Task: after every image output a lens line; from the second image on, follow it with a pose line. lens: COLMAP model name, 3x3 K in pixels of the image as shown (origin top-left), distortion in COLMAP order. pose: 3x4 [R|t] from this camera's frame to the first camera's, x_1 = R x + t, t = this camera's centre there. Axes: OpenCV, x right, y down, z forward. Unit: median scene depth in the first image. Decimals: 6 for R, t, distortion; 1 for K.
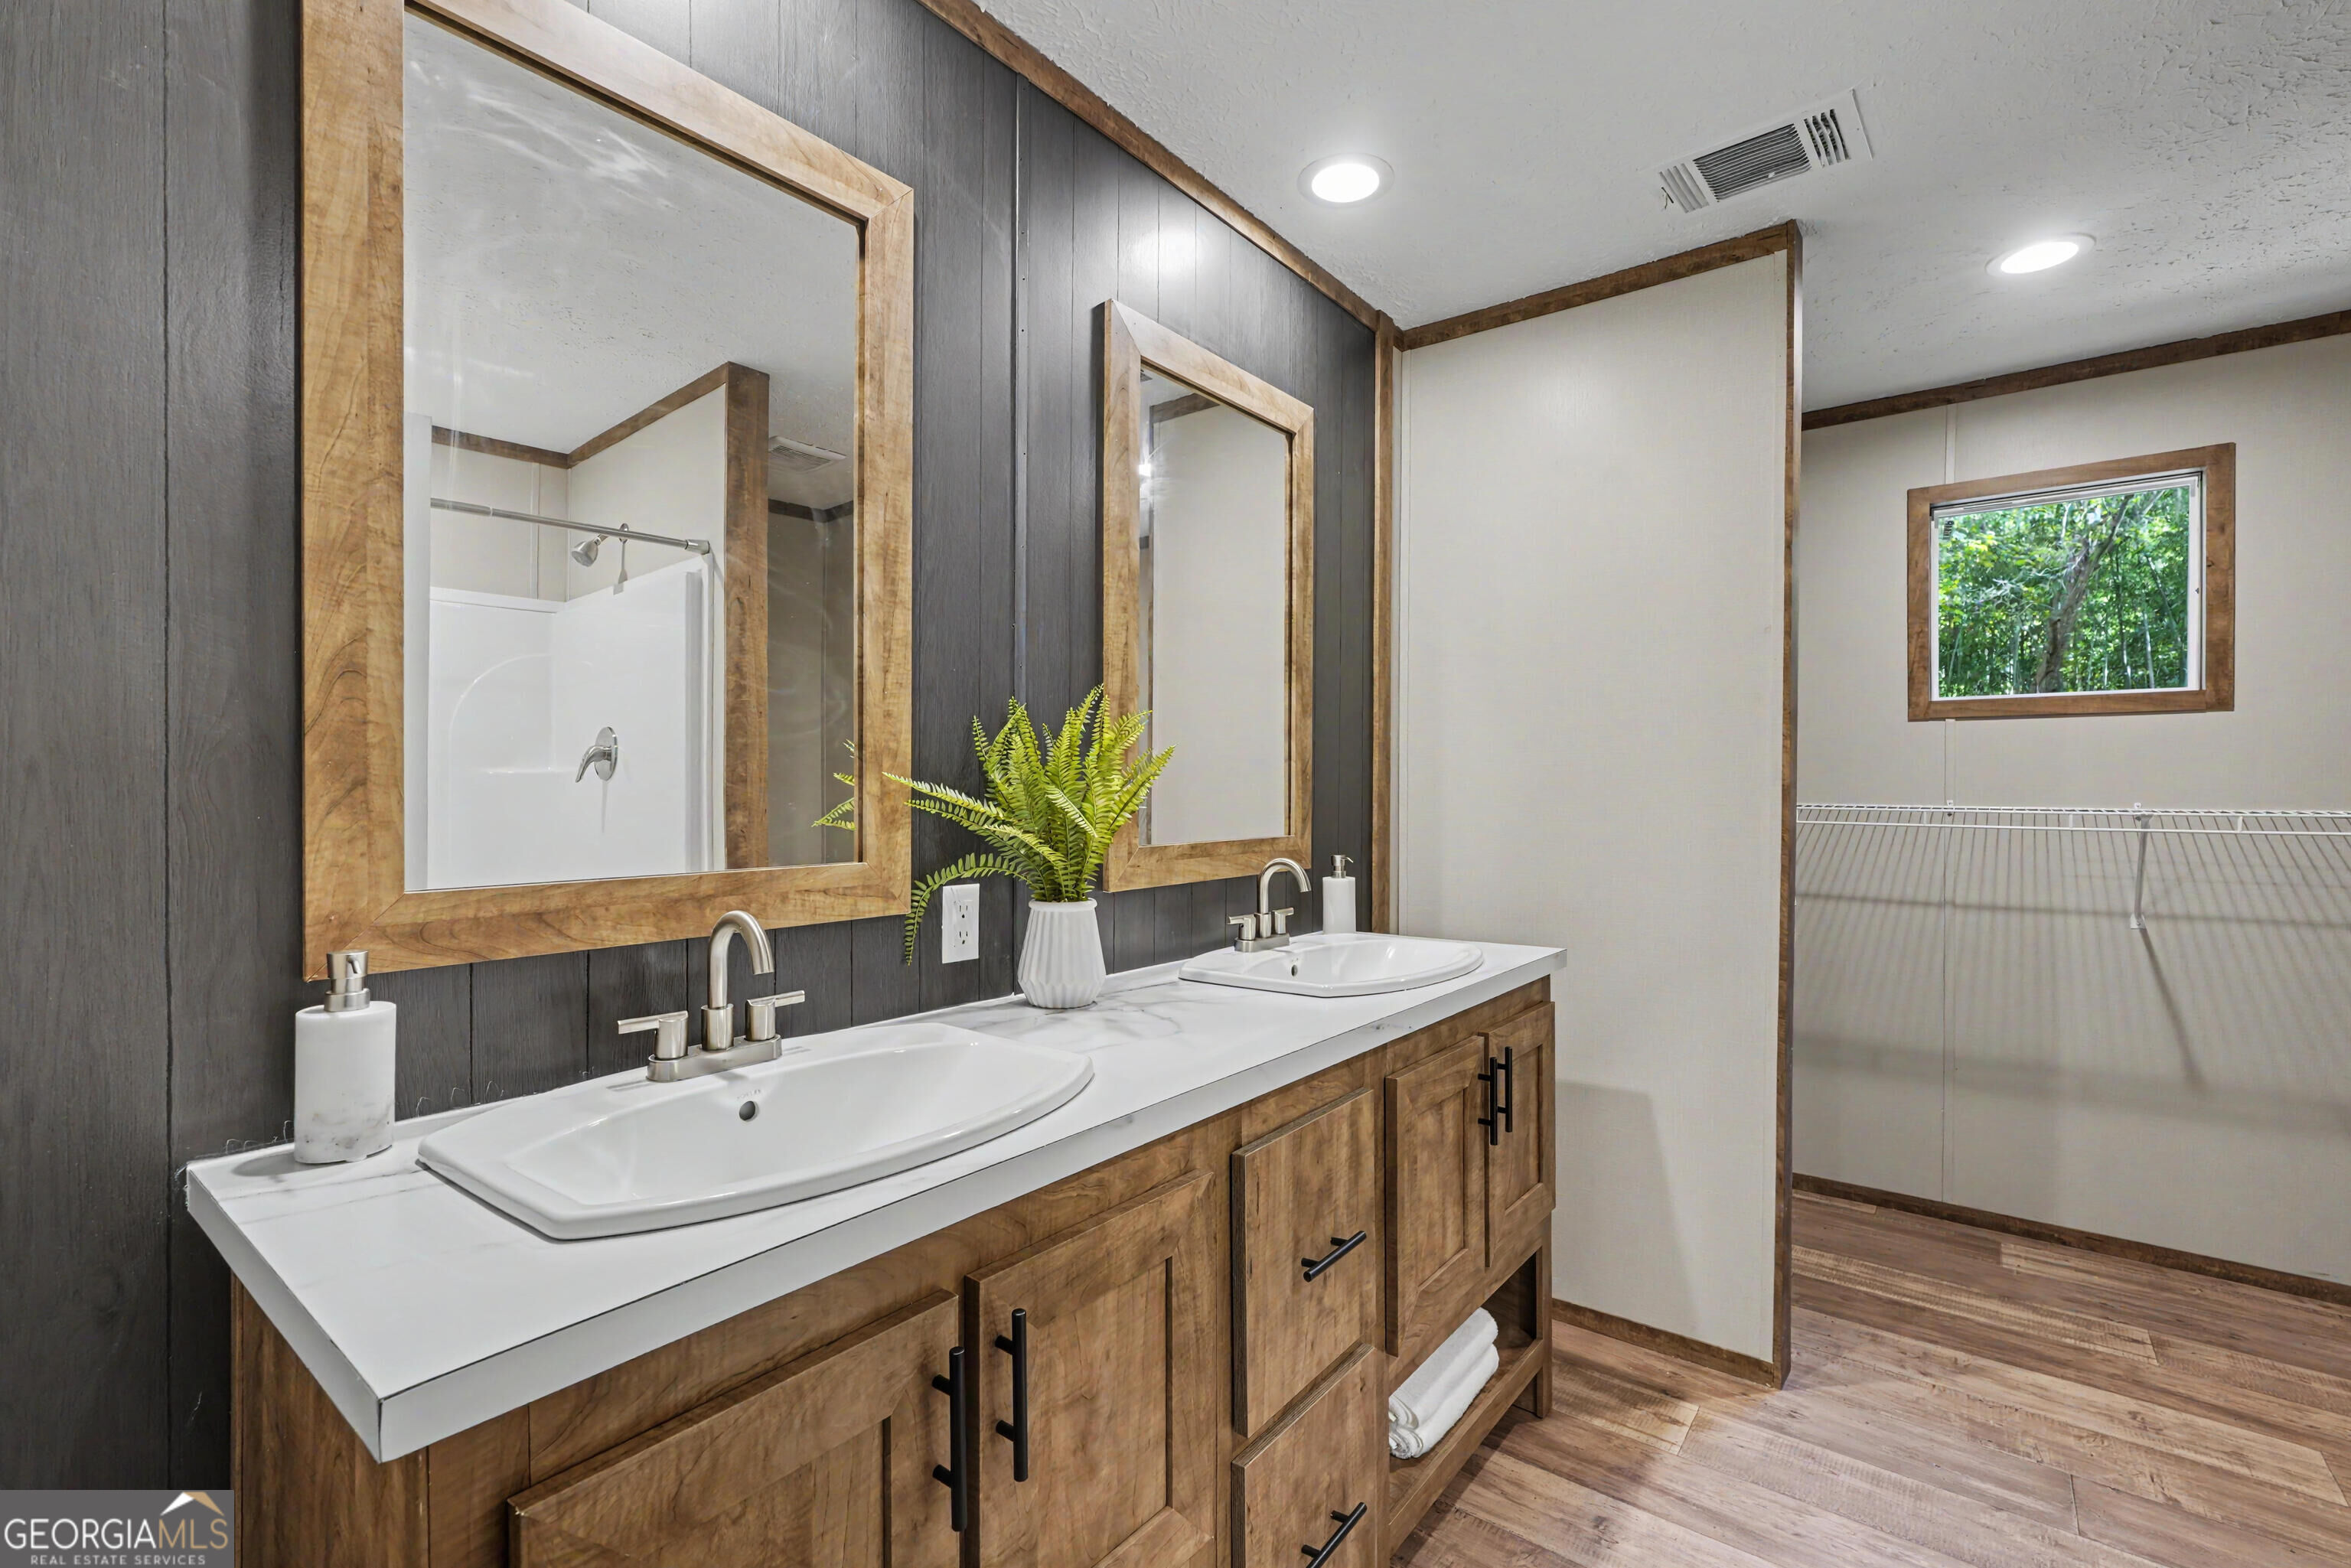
lens RADIAL K [[1034.4, 0, 1149.6], [0, 1034.4, 789.6], [0, 0, 1]] dist [-0.001503, 0.006347]
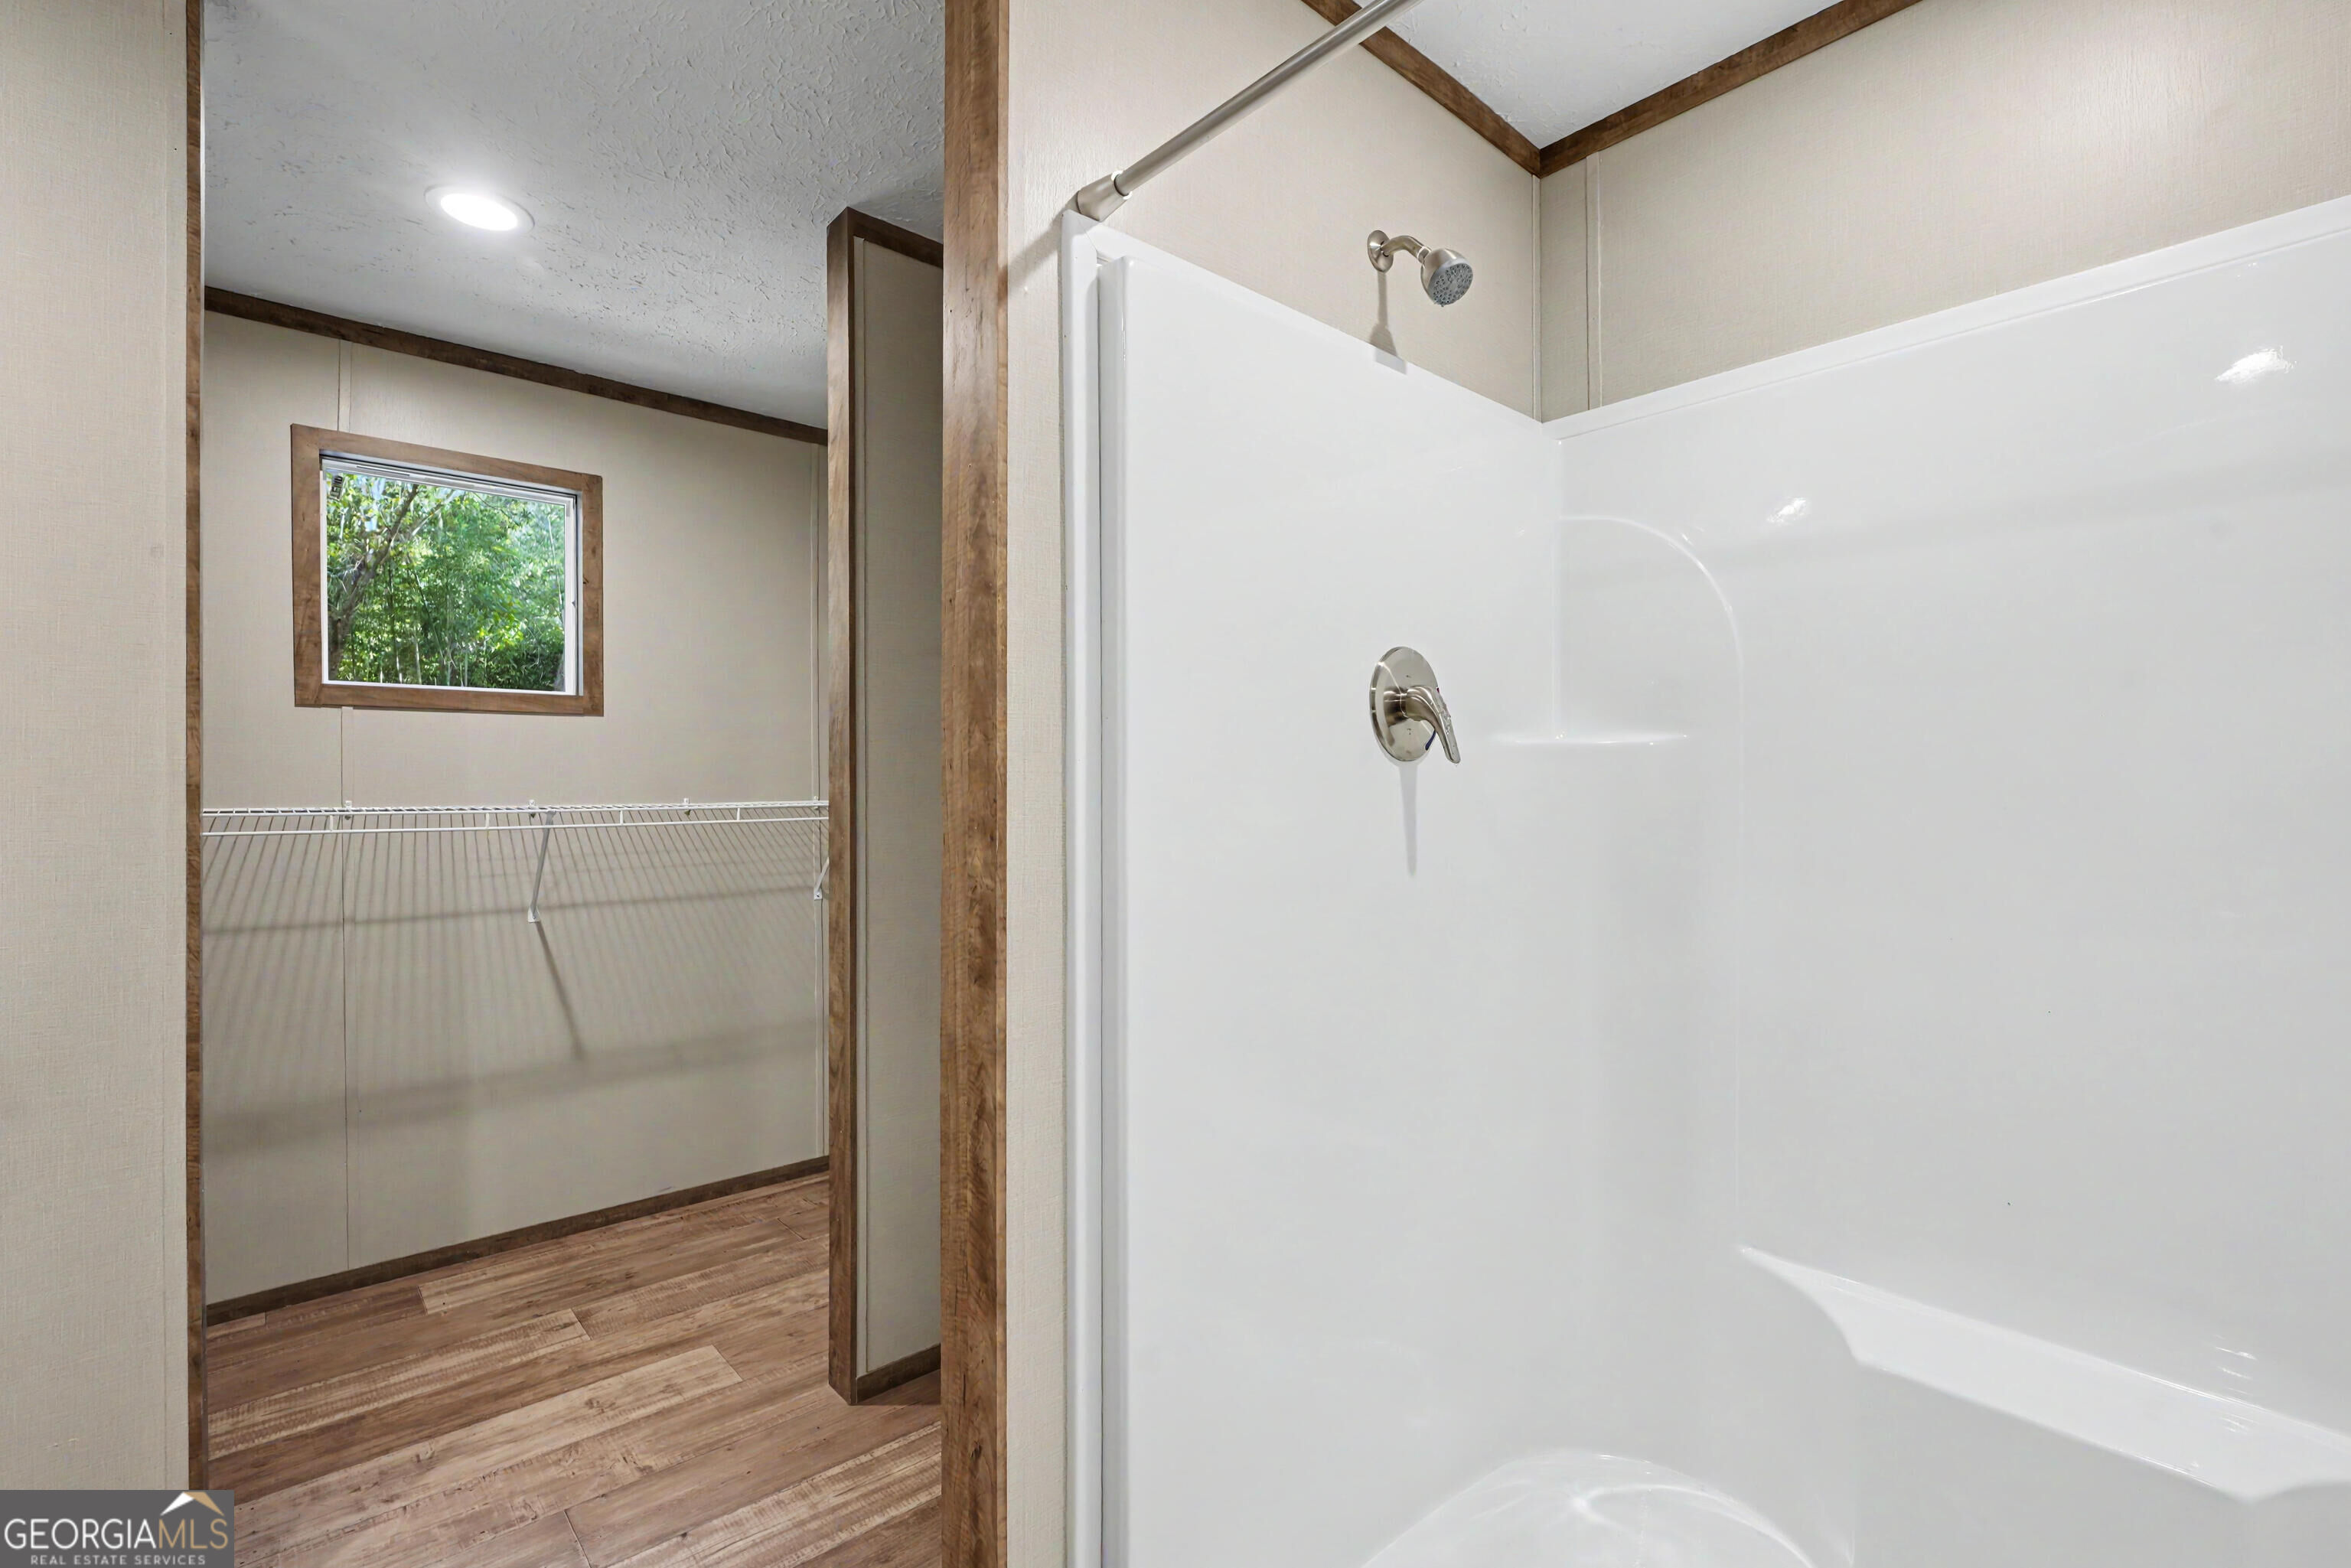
lens RADIAL K [[1036.1, 0, 1167.9], [0, 1036.1, 790.3], [0, 0, 1]] dist [-0.003241, 0.000520]
pose [[0.153284, -0.008722, 0.988144, 0.032647], [0.007392, 0.999943, 0.007680, -0.000243], [-0.988155, 0.006127, 0.153340, 0.226689]]
